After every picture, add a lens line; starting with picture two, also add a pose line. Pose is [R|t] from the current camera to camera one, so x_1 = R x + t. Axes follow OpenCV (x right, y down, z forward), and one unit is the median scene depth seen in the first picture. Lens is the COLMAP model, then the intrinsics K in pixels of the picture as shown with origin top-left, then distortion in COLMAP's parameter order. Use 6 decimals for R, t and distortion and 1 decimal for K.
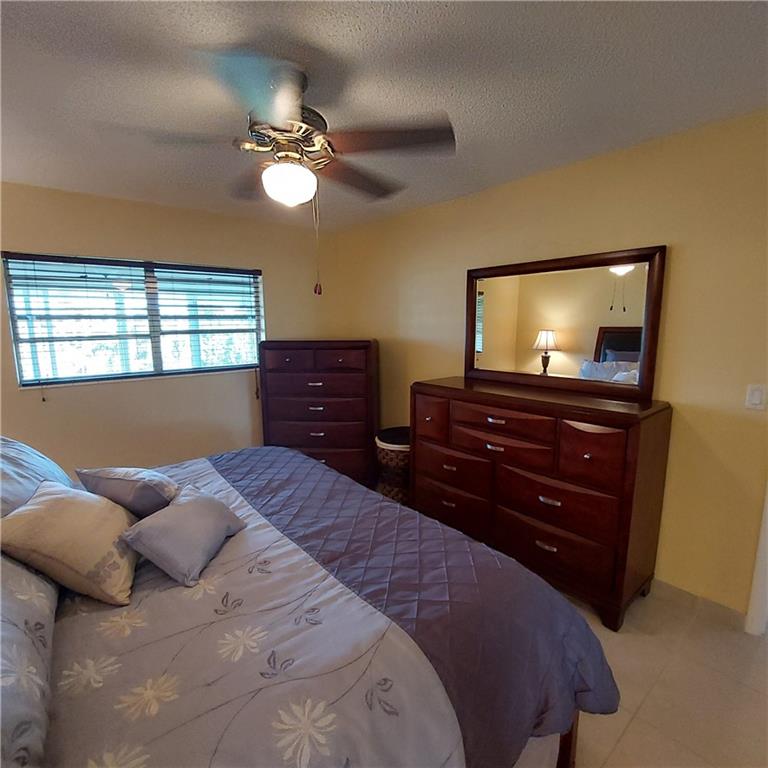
lens RADIAL K [[402.2, 0, 384.5], [0, 402.2, 412.5], [0, 0, 1]] dist [-0.025523, -0.000265]
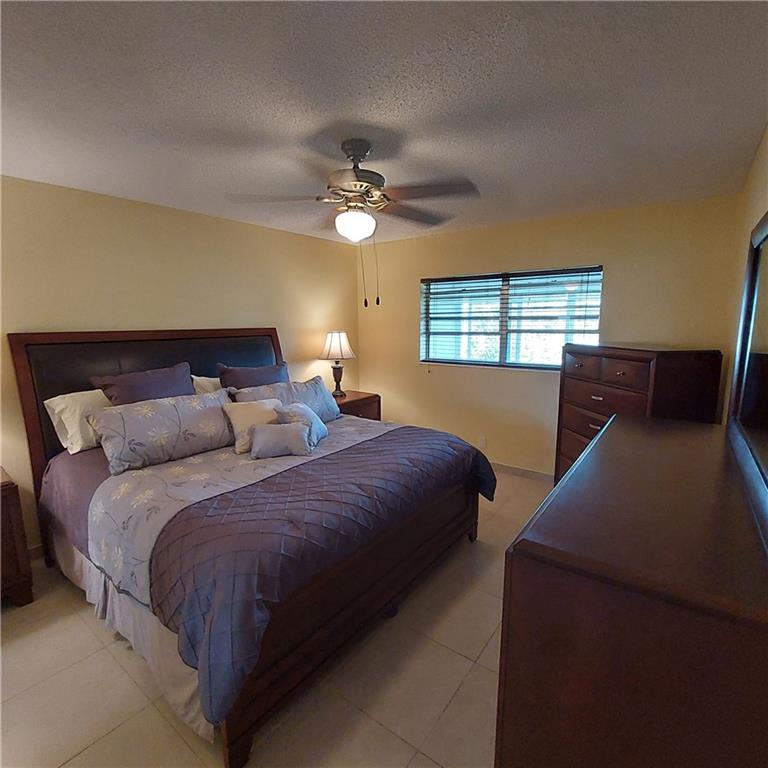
lens RADIAL K [[404.5, 0, 384.0], [0, 404.5, 384.0], [0, 0, 1]] dist [-0.023187, 0.000682]
pose [[0.207294, 0.146442, -0.967256, 0.558120], [-0.209621, 0.972417, 0.102299, -0.096246], [0.955556, 0.181551, 0.232274, 0.413027]]
